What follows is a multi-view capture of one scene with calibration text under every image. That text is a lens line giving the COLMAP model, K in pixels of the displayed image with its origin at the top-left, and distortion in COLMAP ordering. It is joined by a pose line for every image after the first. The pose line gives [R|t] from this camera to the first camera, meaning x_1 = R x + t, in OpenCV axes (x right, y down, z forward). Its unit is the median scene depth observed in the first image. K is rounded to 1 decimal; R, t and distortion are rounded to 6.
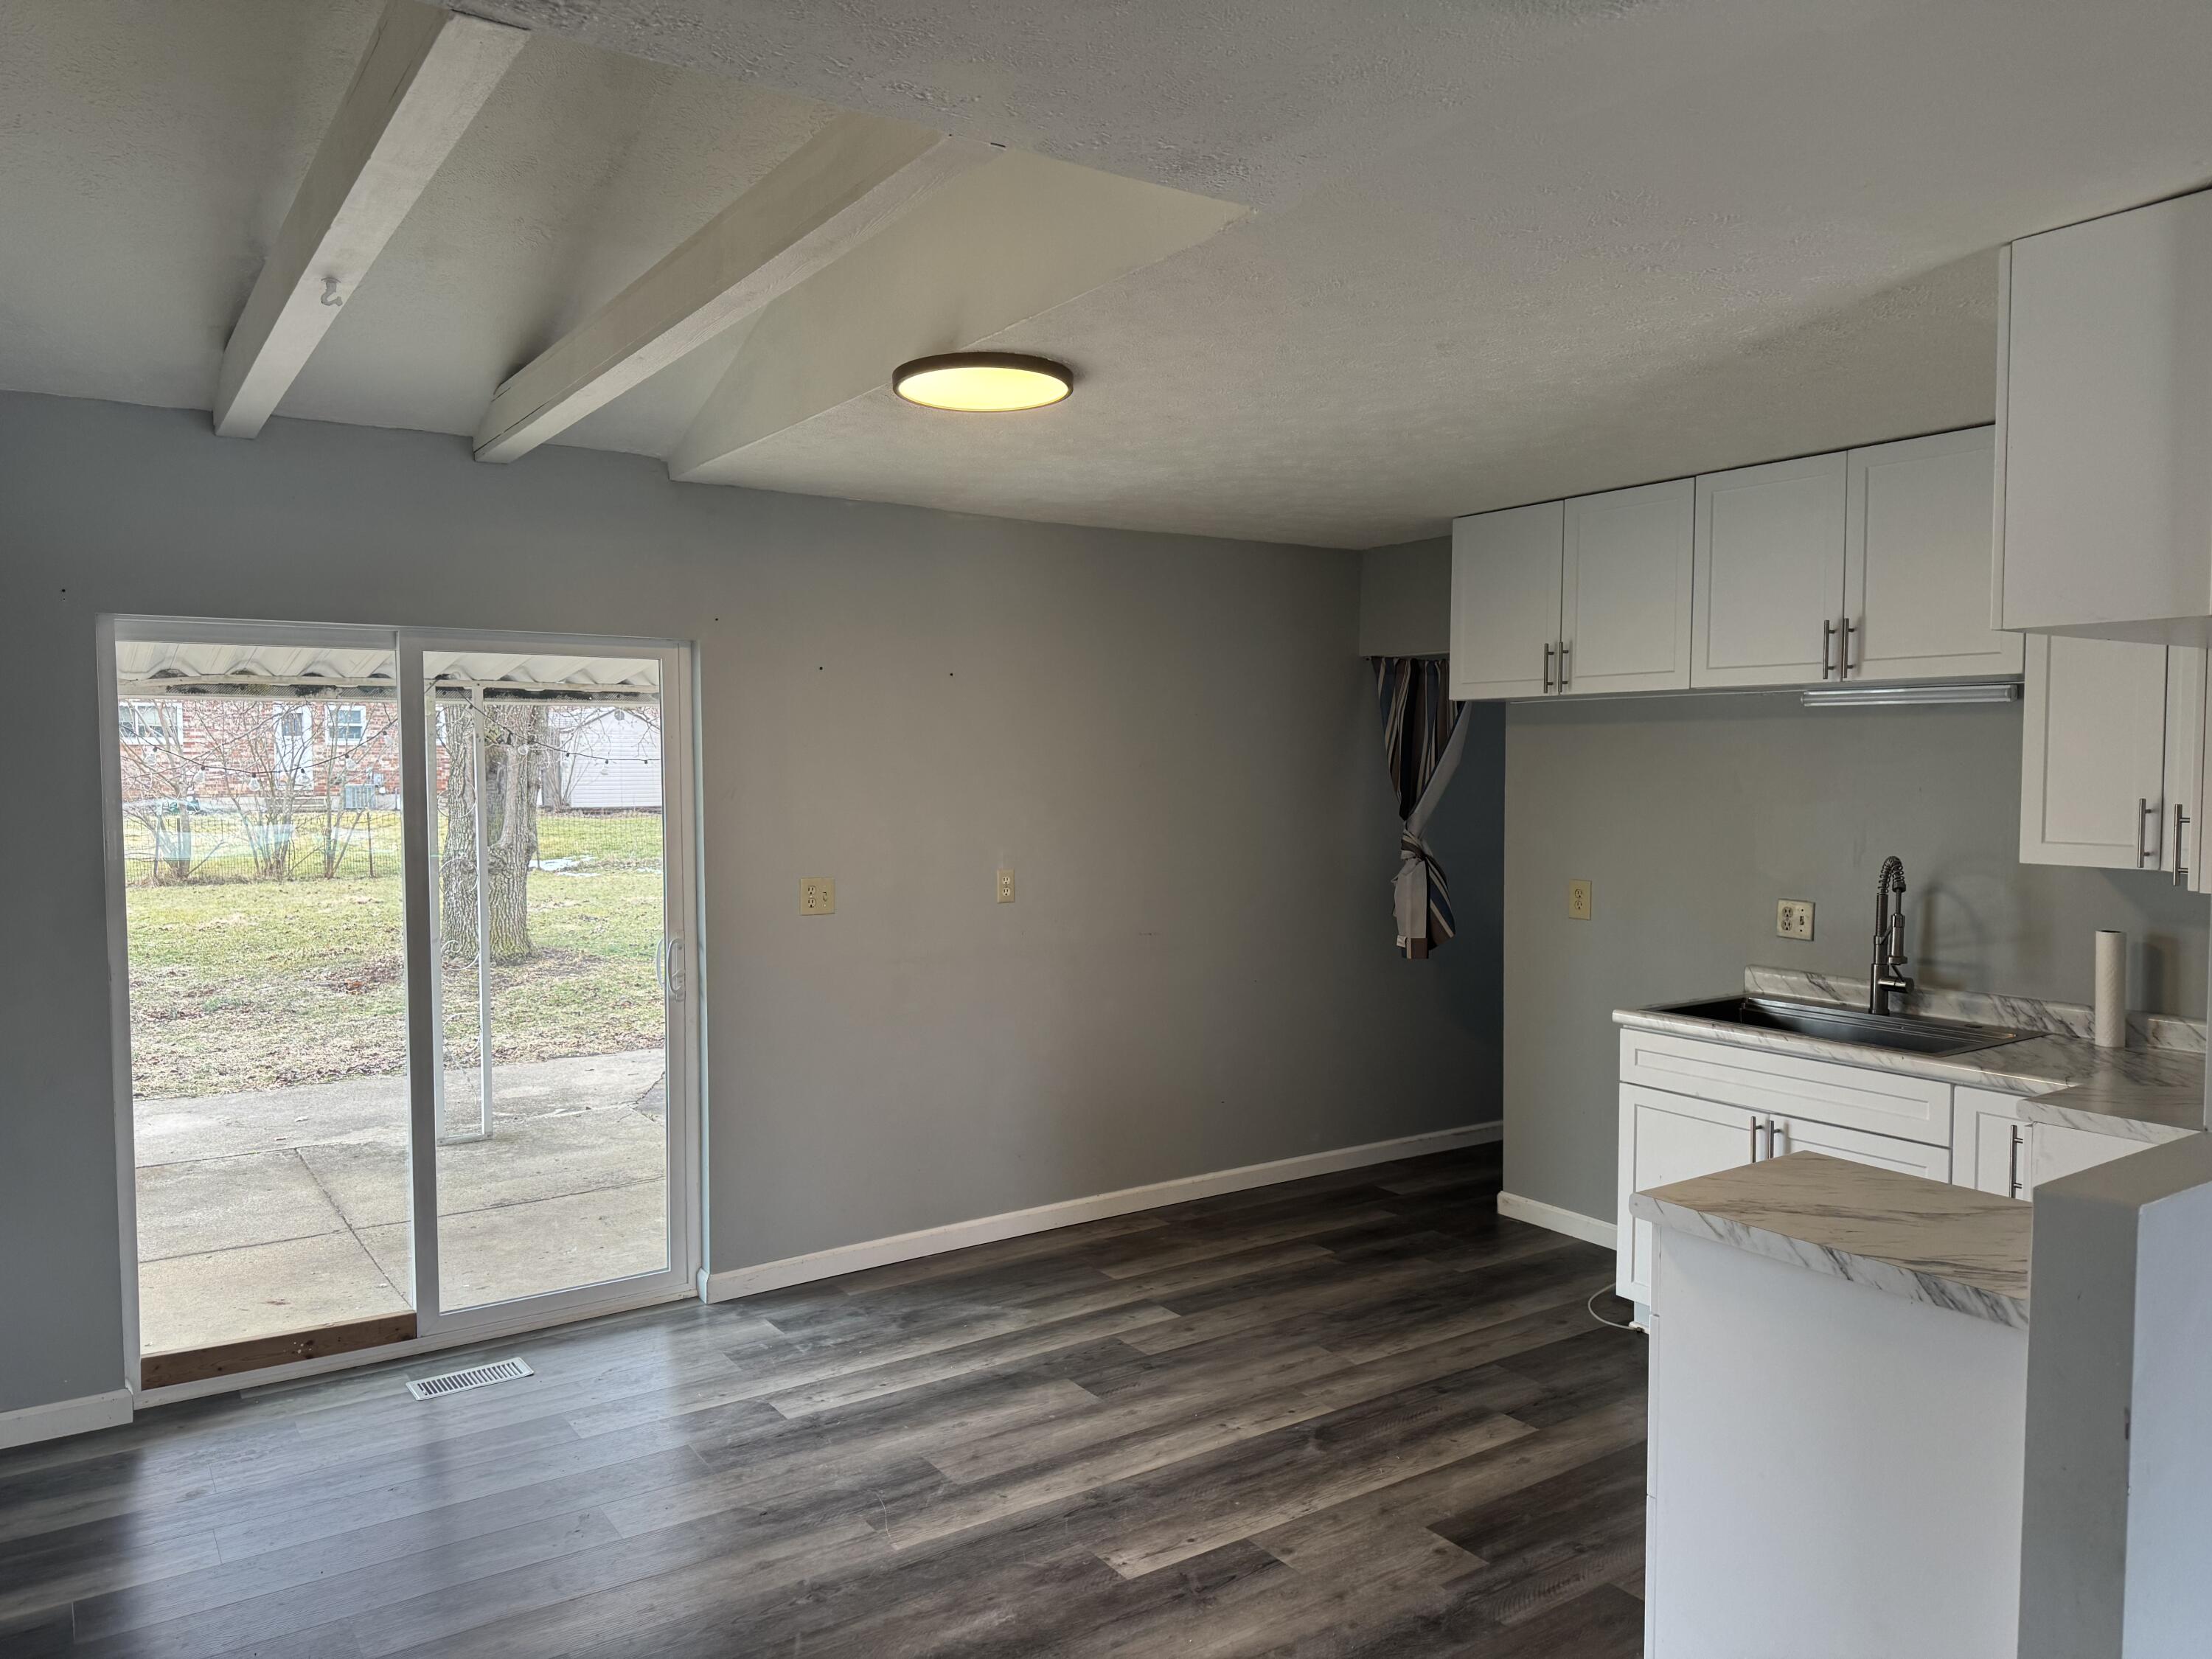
lens RADIAL K [[1560.4, 0, 1106.0], [0, 1560.4, 829.5], [0, 0, 1]] dist [0.068290, -0.063707]
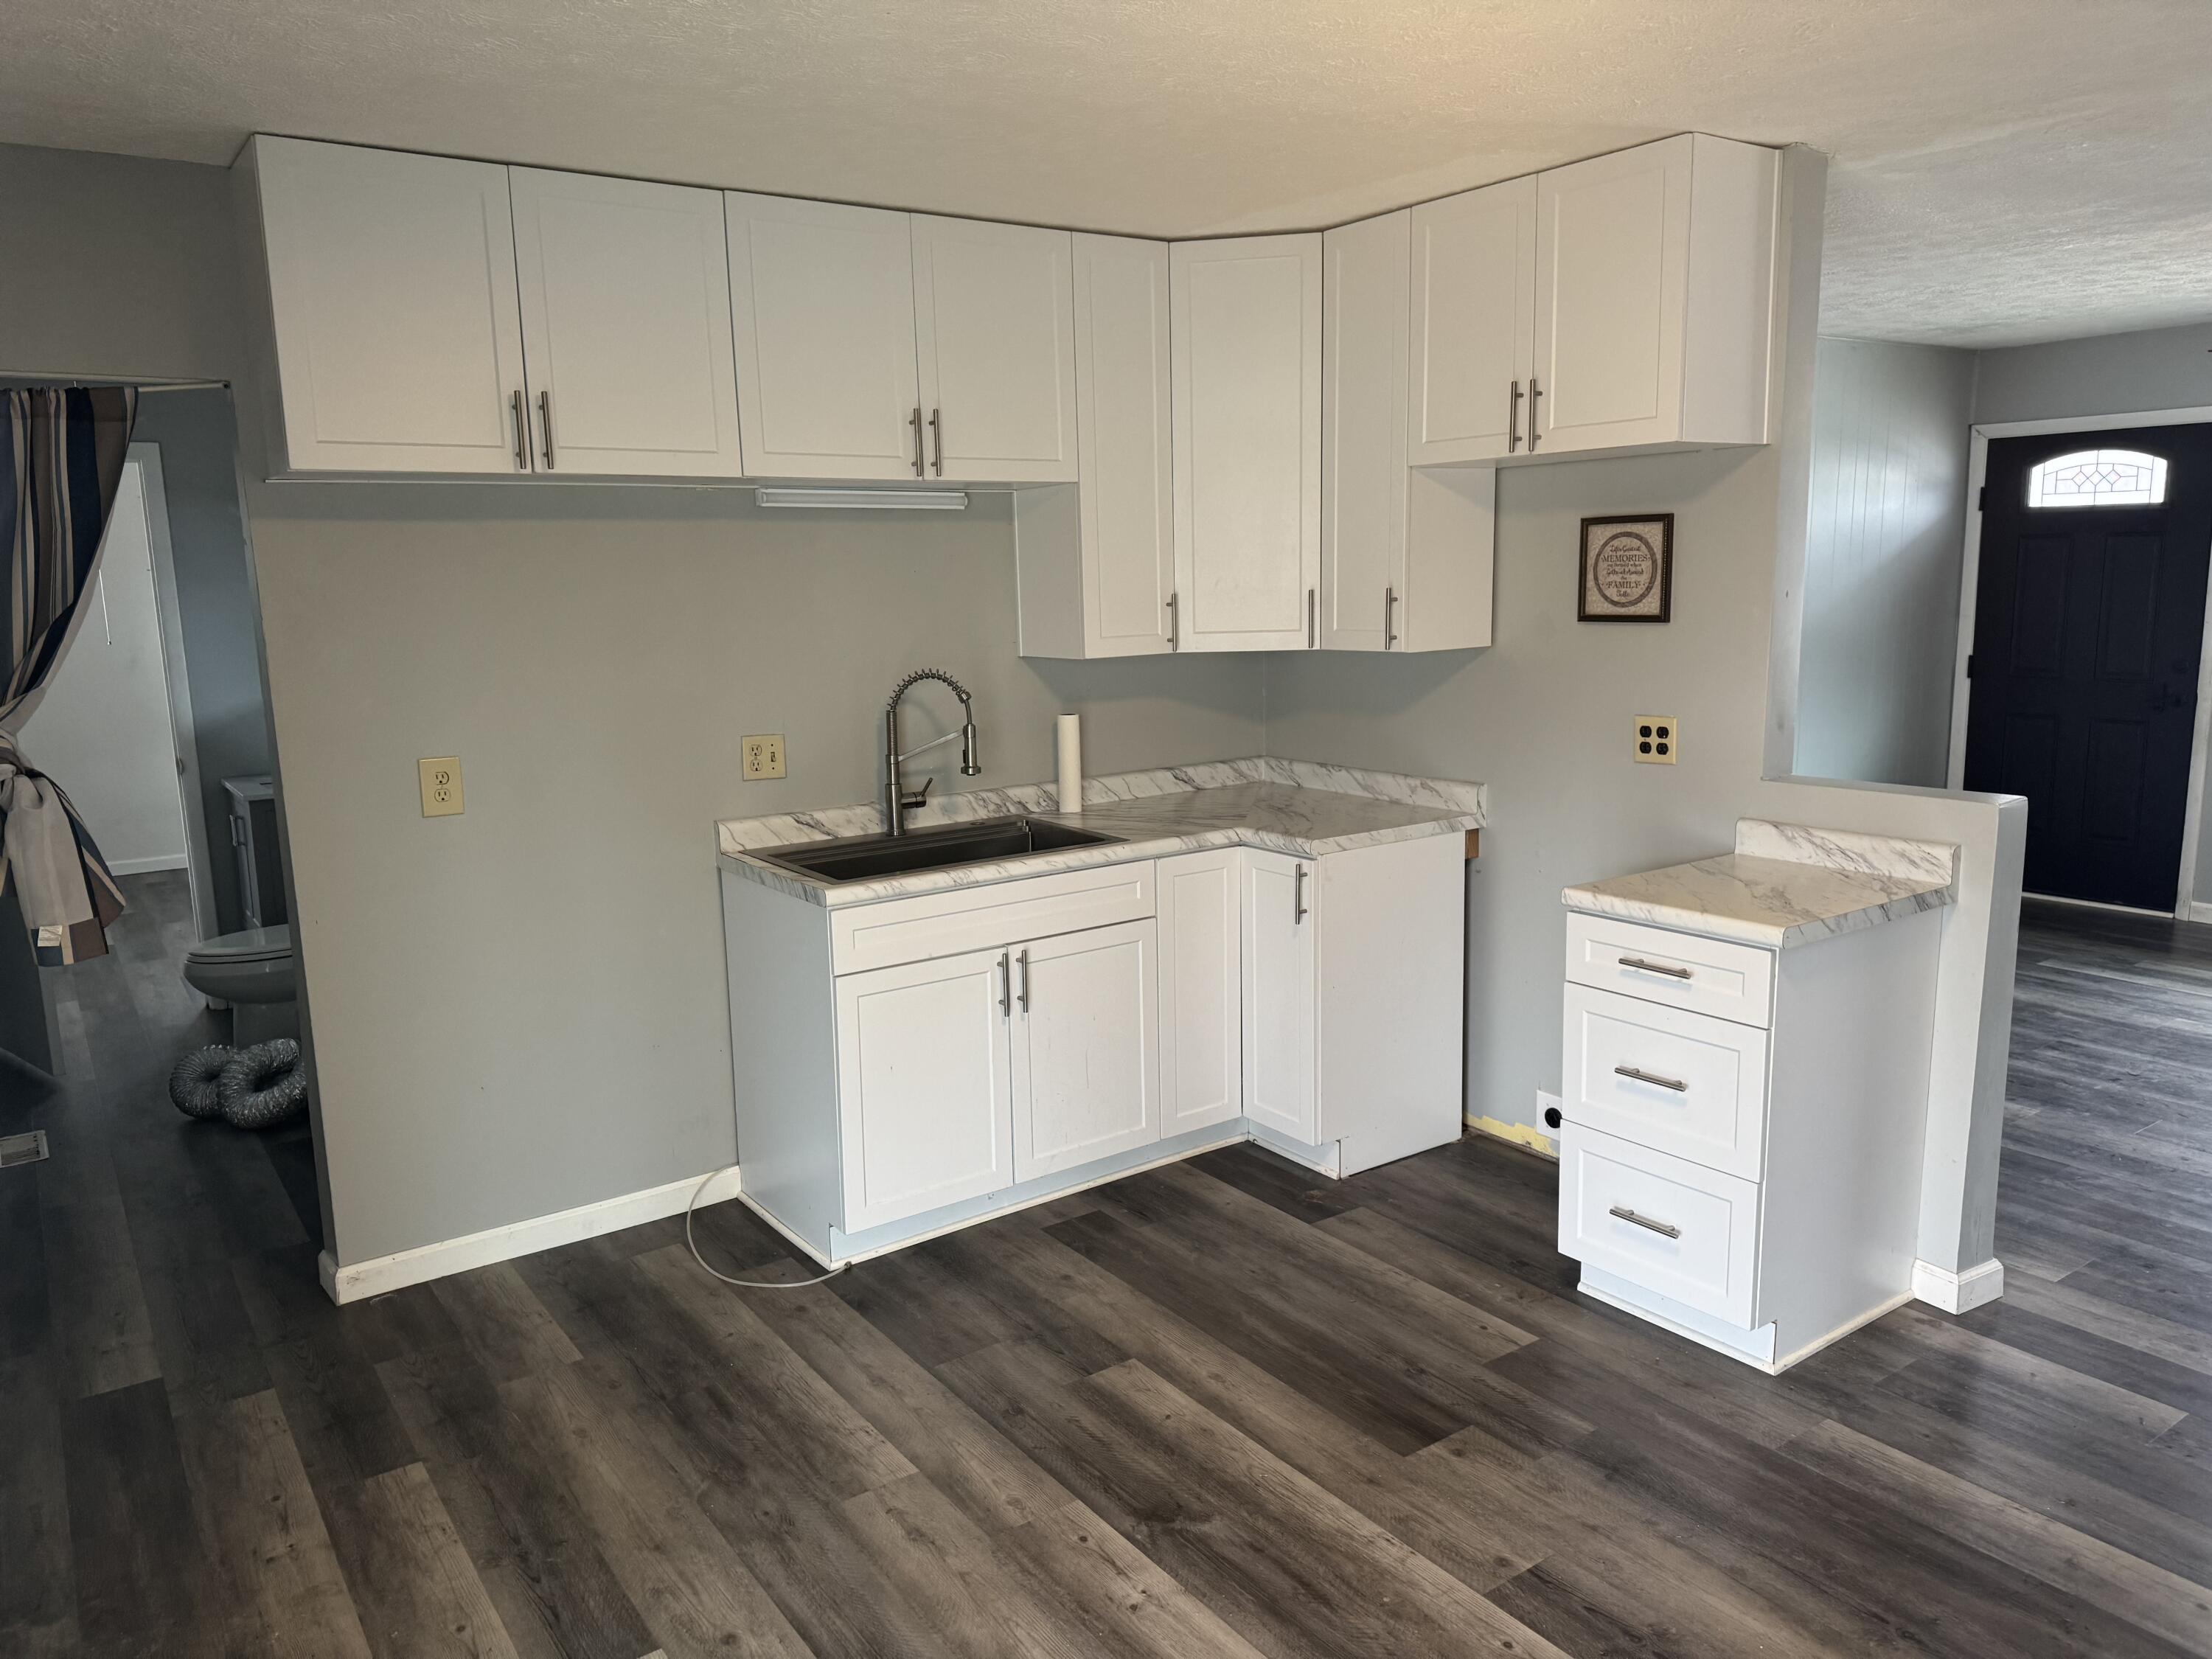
lens RADIAL K [[1560.4, 0, 1106.0], [0, 1560.4, 829.5], [0, 0, 1]] dist [0.068290, -0.063707]
pose [[-0.014439, -0.171673, 0.985048, -0.451142], [0.067355, 0.982746, 0.172259, -0.042127], [-0.997625, 0.068836, -0.002627, 0.879120]]
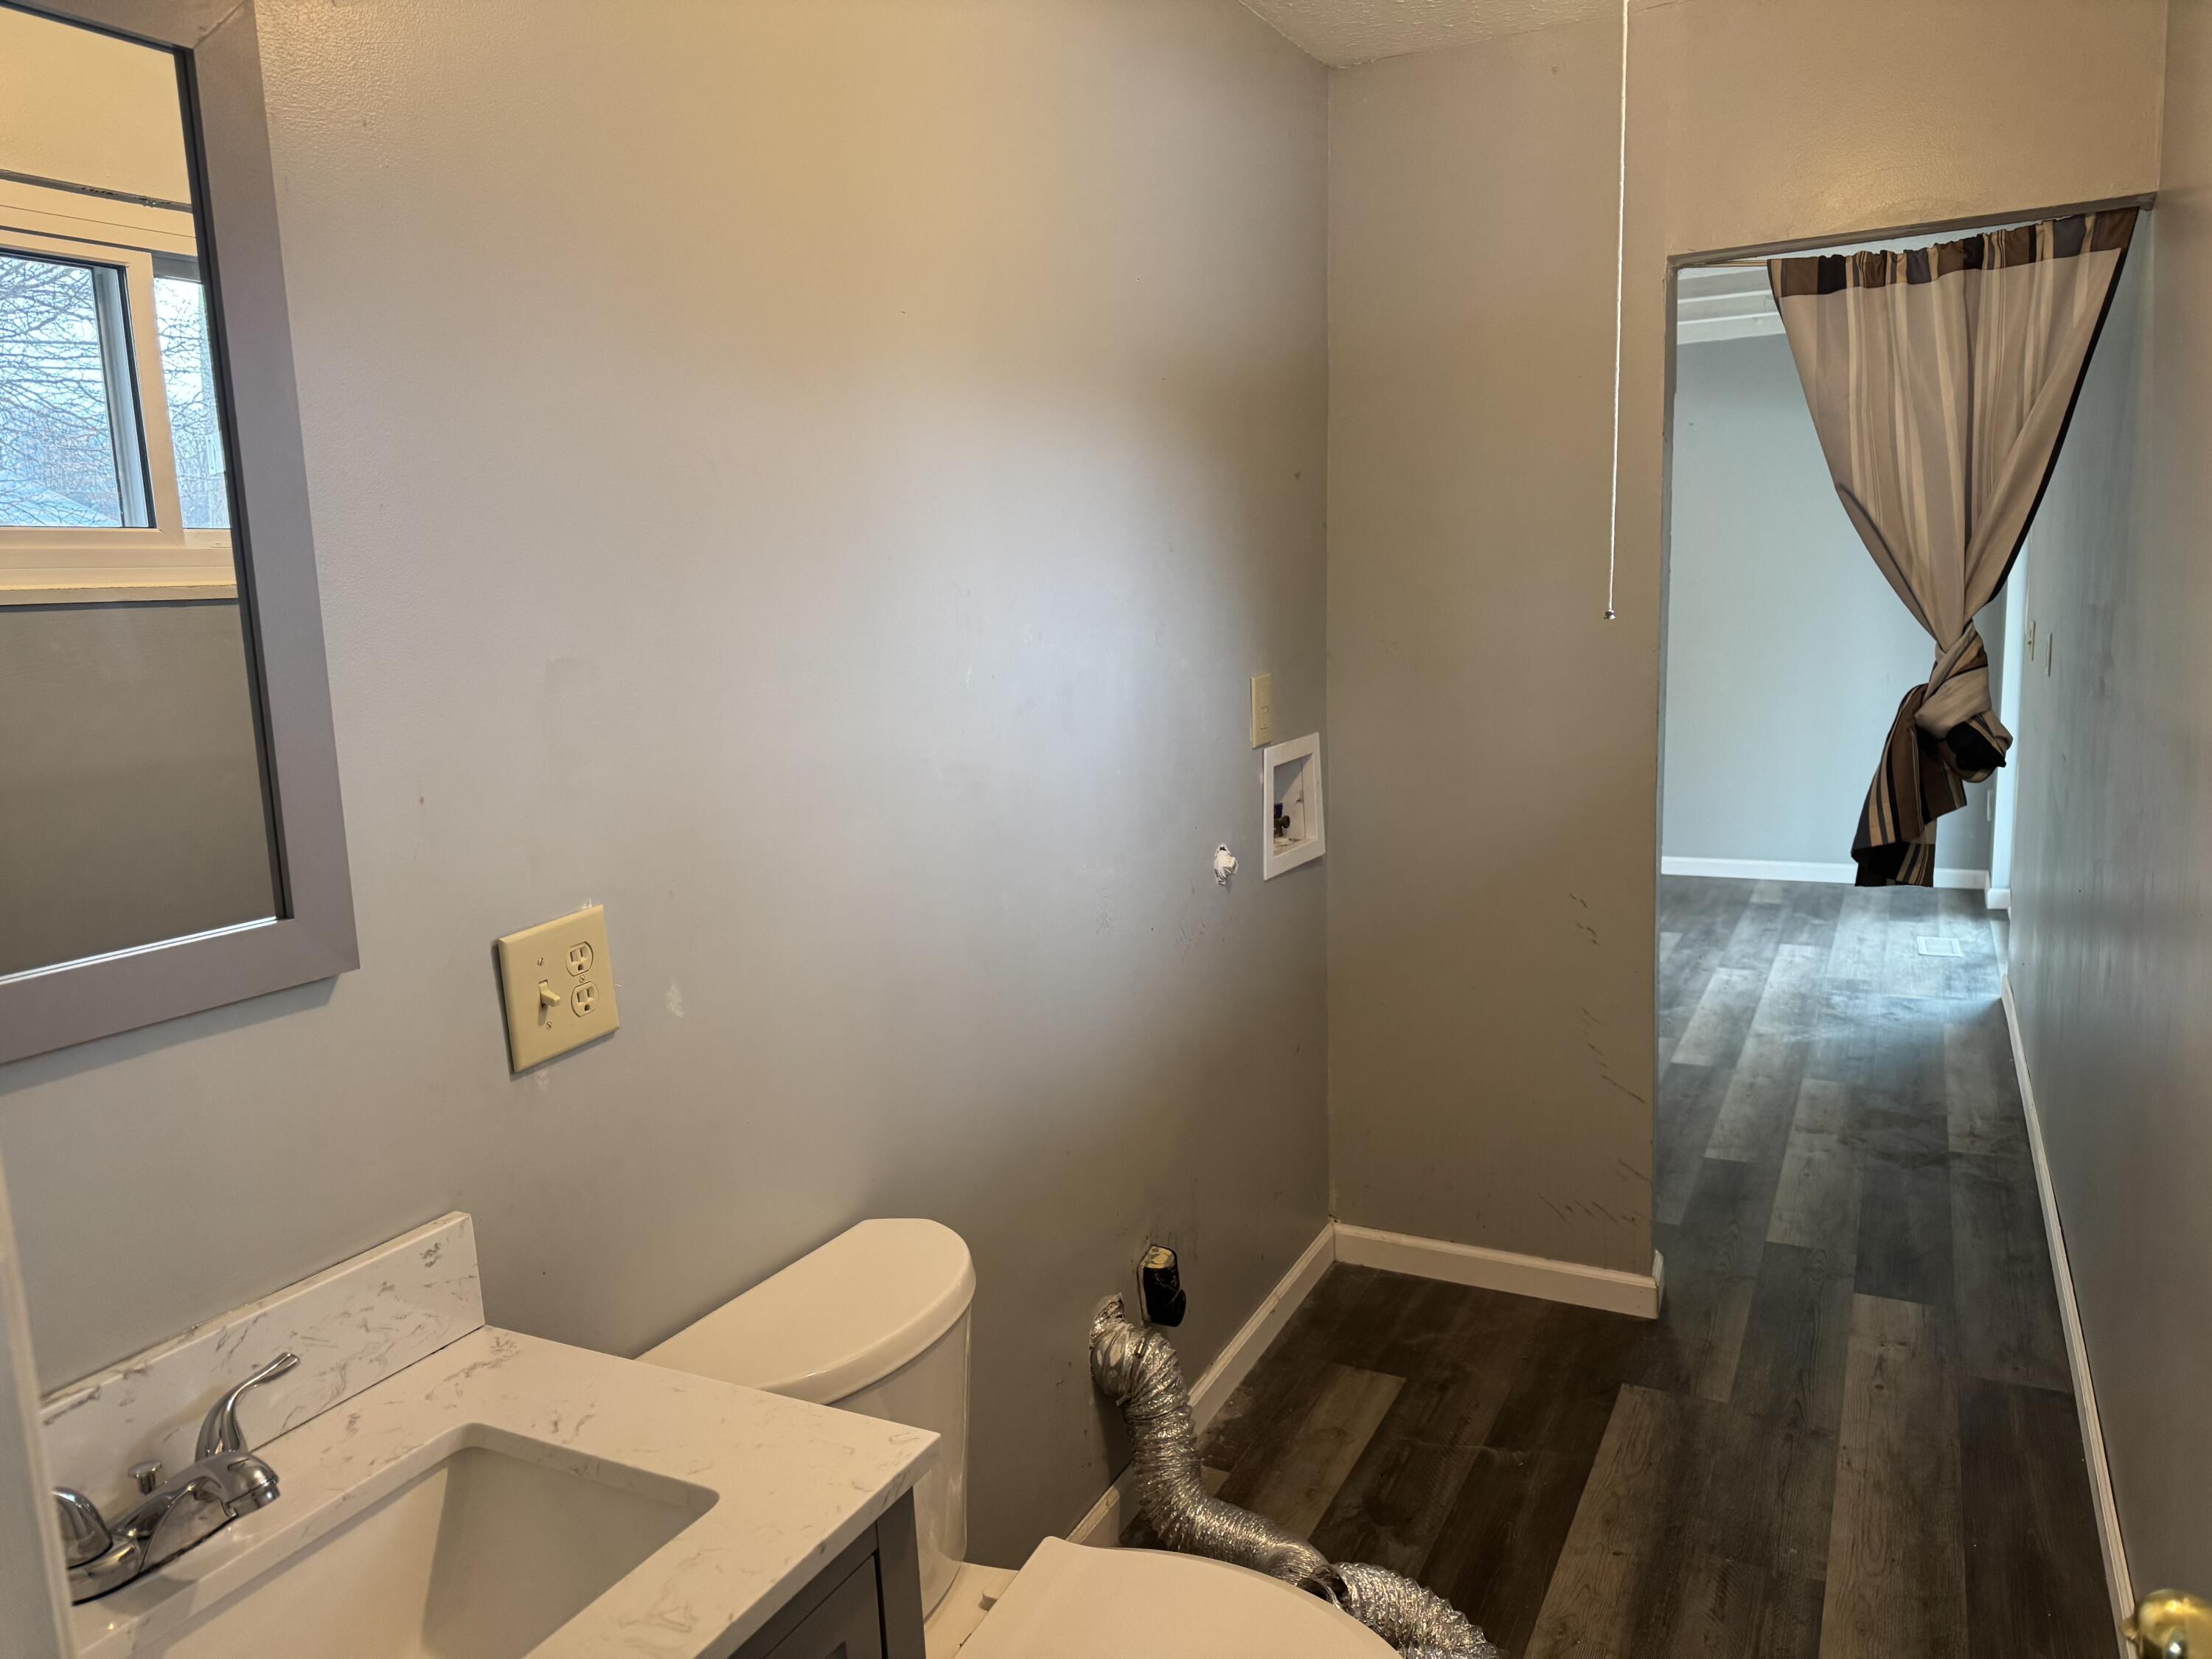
lens RADIAL K [[1560.4, 0, 1106.0], [0, 1560.4, 829.5], [0, 0, 1]] dist [0.068290, -0.063707]
pose [[-0.878008, 0.107852, -0.466337, 0.880214], [0.014257, 0.979743, 0.199749, -0.052371], [0.478433, 0.168733, -0.861760, 1.774693]]
